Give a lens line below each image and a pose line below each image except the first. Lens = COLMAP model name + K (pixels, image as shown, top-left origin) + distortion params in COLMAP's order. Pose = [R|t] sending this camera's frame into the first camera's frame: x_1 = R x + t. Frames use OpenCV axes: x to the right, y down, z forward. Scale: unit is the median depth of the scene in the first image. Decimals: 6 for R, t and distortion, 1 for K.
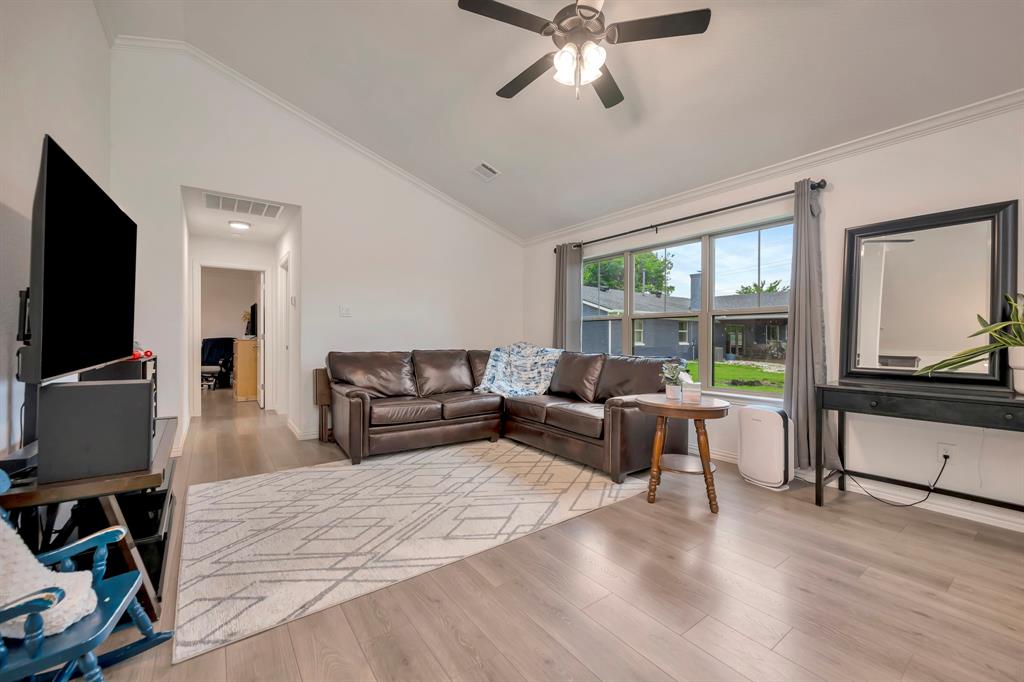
lens RADIAL K [[405.9, 0, 516.9], [0, 405.9, 338.6], [0, 0, 1]] dist [-0.003000, 0.001107]
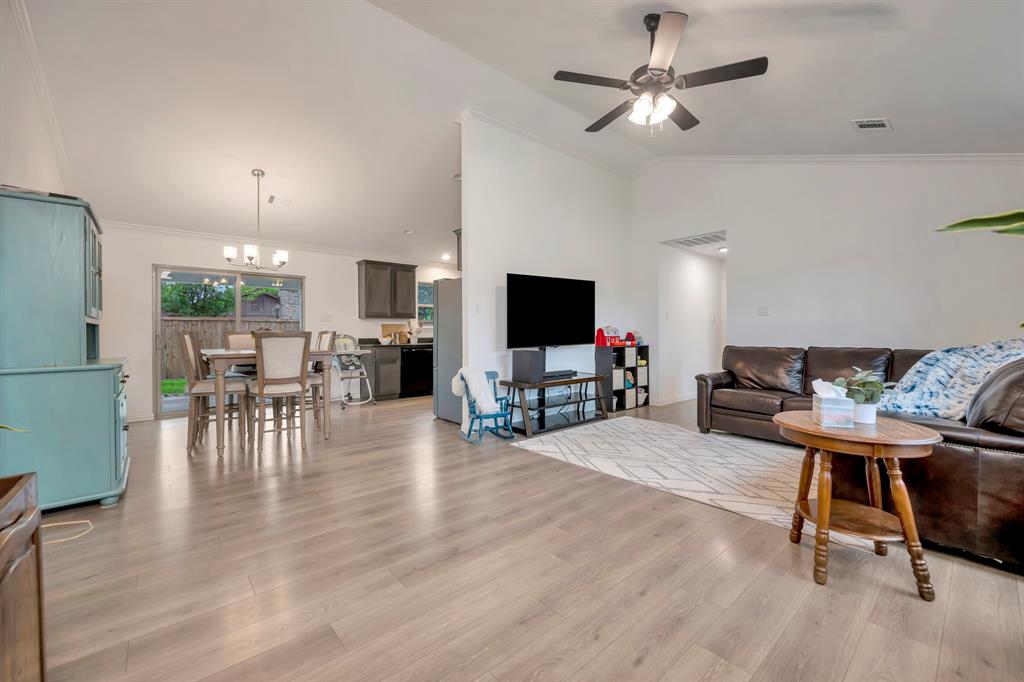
lens RADIAL K [[405.9, 0, 519.3], [0, 405.9, 338.3], [0, 0, 1]] dist [-0.003000, 0.001107]
pose [[0.089929, 0.002569, -0.995945, 1.144631], [0.002131, 0.999994, 0.002772, 0.009654], [0.995946, -0.002372, 0.089923, 0.435177]]
